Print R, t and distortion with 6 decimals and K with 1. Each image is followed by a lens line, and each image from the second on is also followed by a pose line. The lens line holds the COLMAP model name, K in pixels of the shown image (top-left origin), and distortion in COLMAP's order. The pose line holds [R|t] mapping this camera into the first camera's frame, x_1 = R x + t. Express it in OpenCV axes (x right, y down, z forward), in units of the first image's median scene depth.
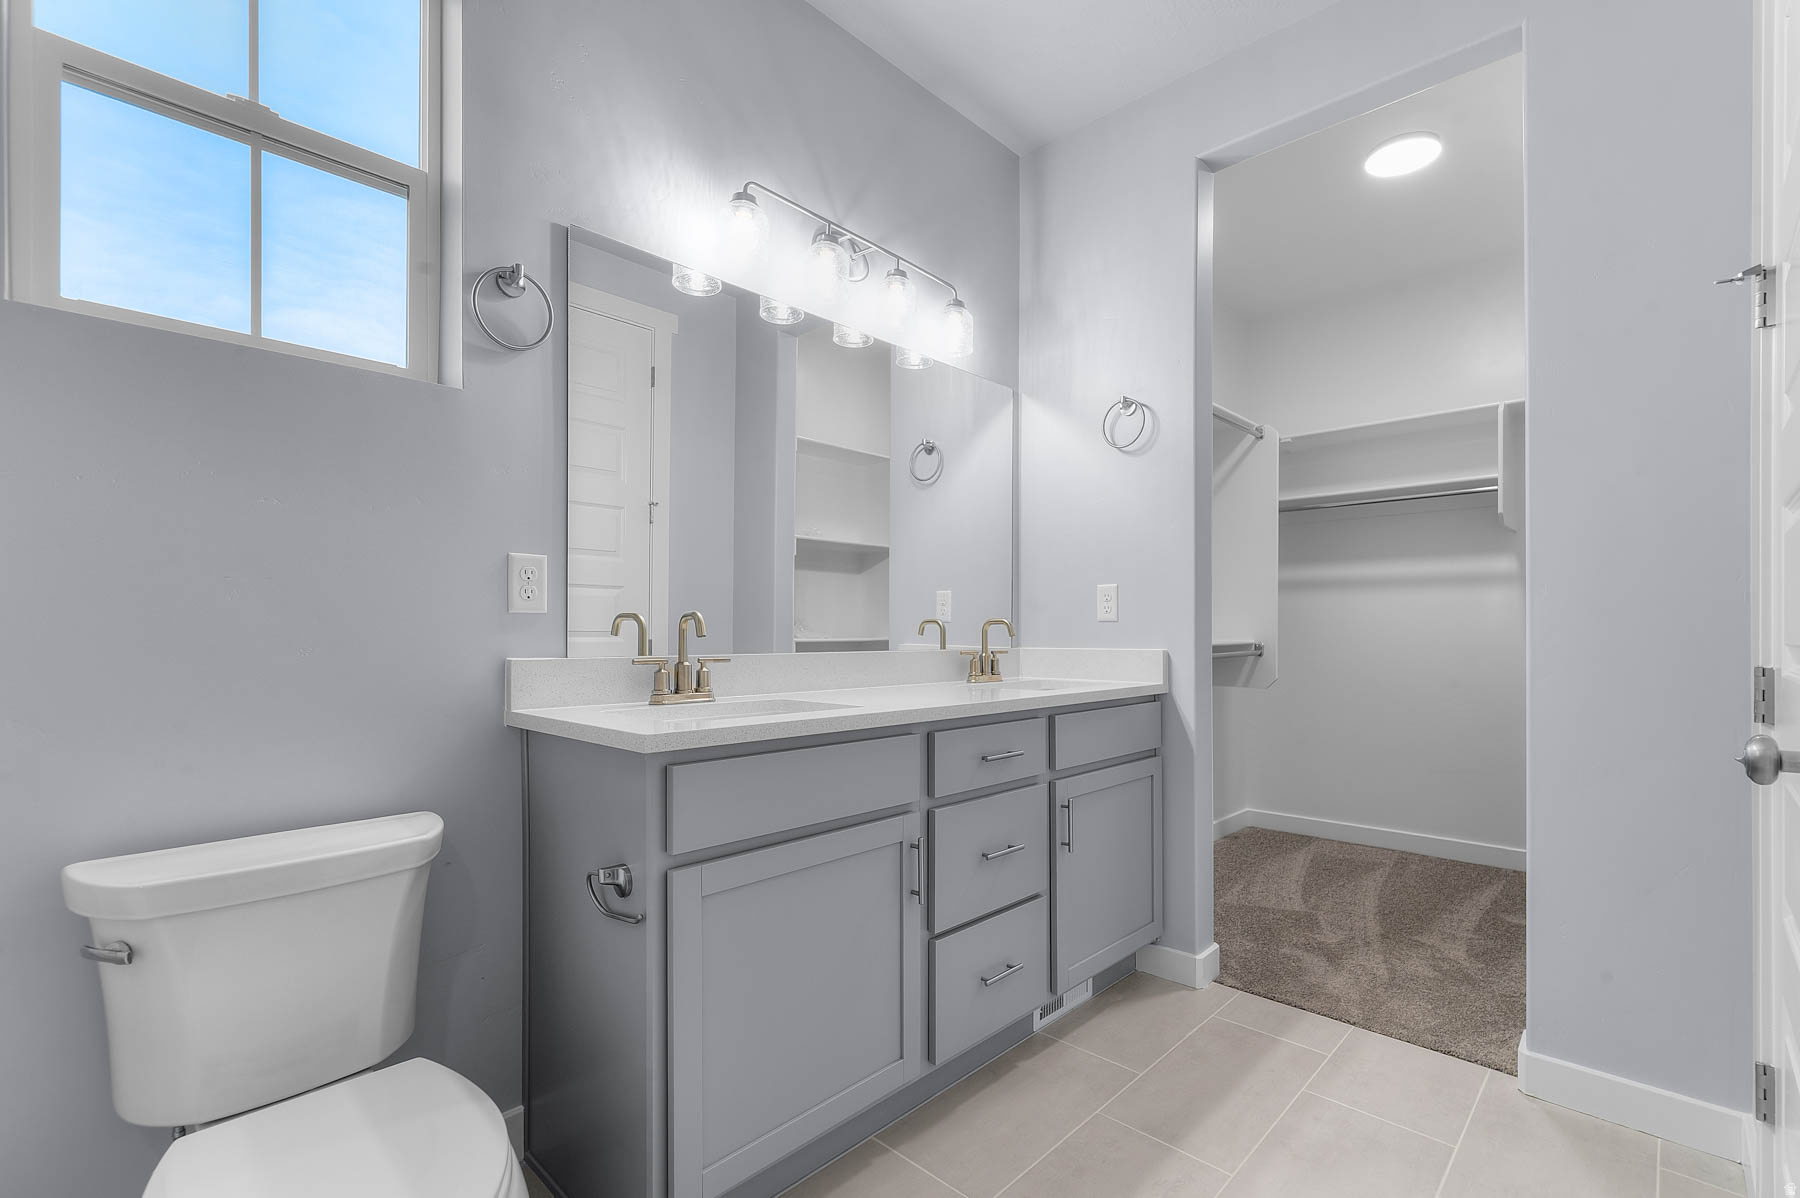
lens RADIAL K [[799.0, 0, 922.6], [0, 799.0, 630.2], [0, 0, 1]] dist [-0.000184, 0.001114]
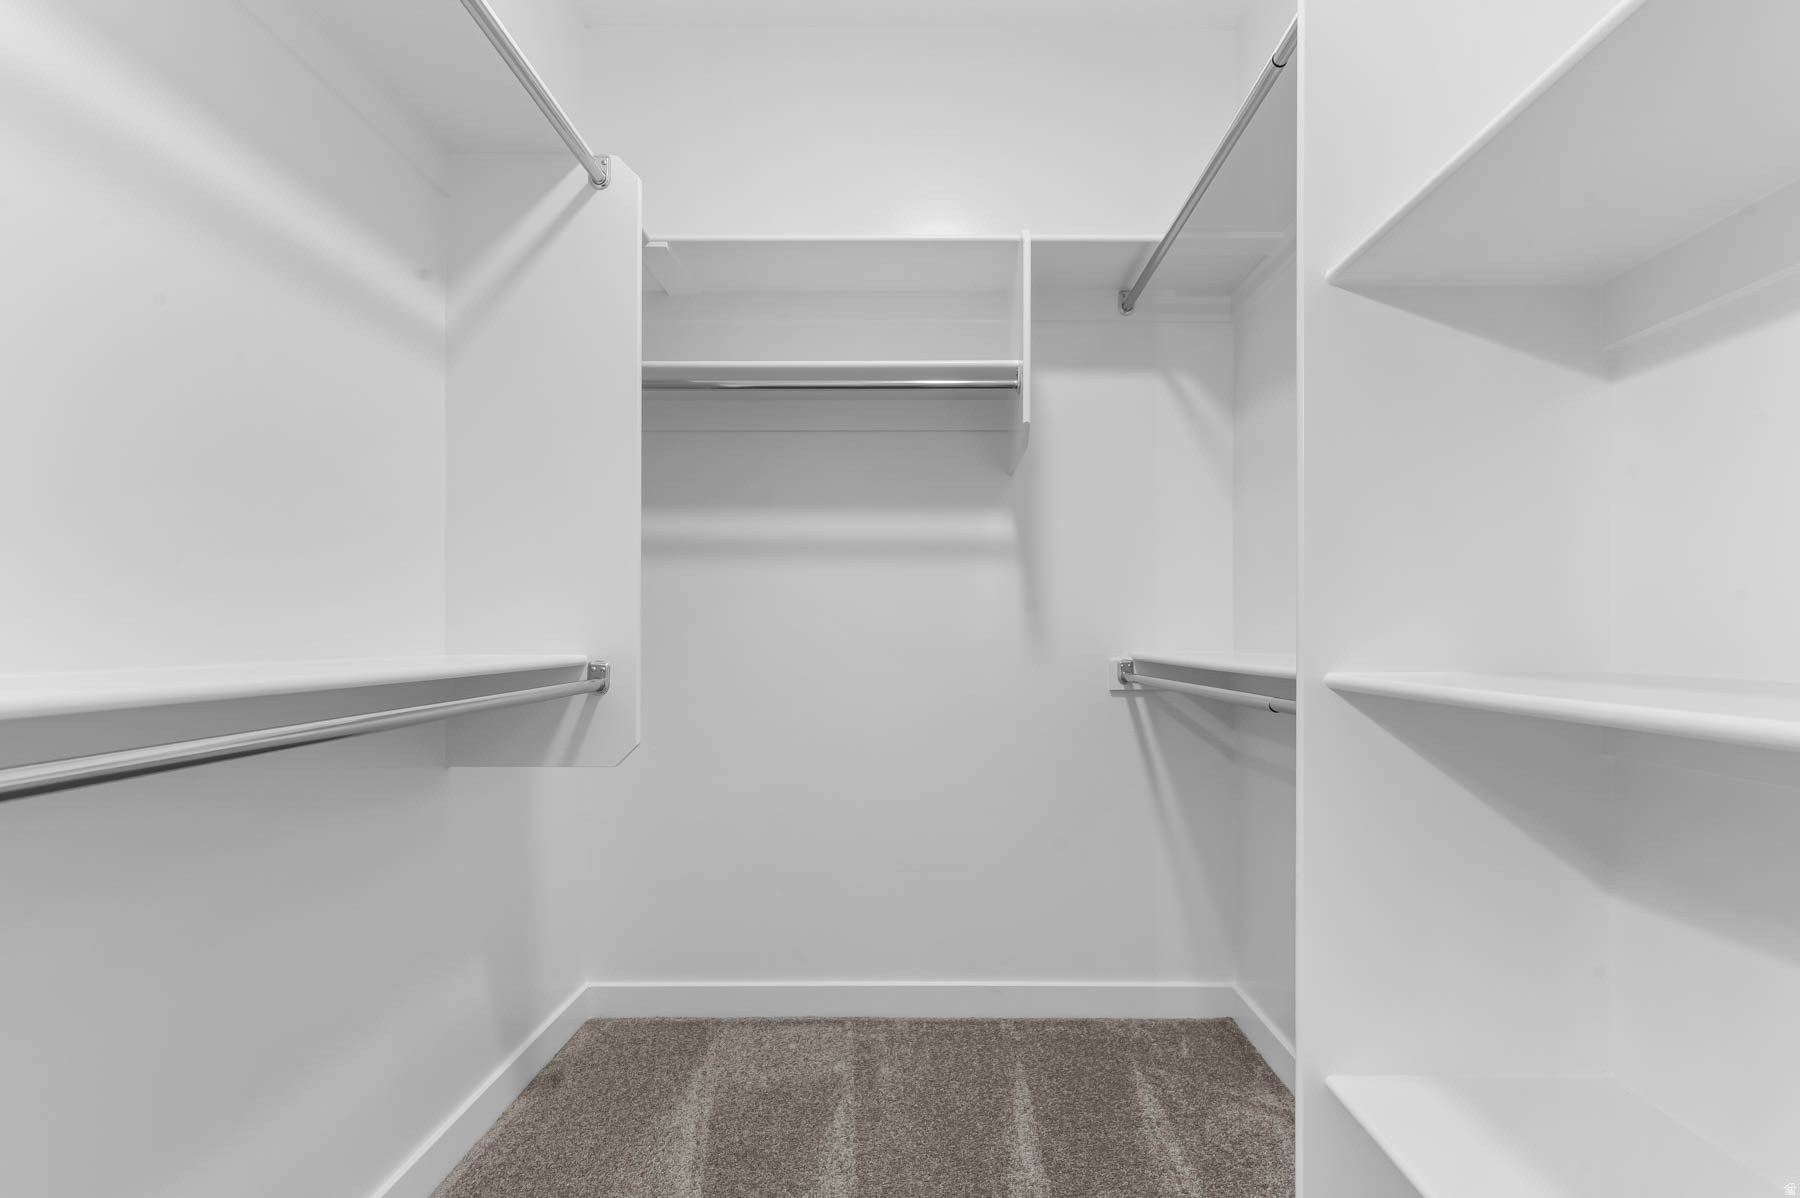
lens RADIAL K [[799.0, 0, 905.8], [0, 799.0, 613.4], [0, 0, 1]] dist [-0.000184, 0.001114]
pose [[0.746628, 0.002370, 0.665237, 0.255096], [0.009029, 0.999865, -0.013695, -0.003059], [-0.665180, 0.016231, 0.746506, 0.559880]]
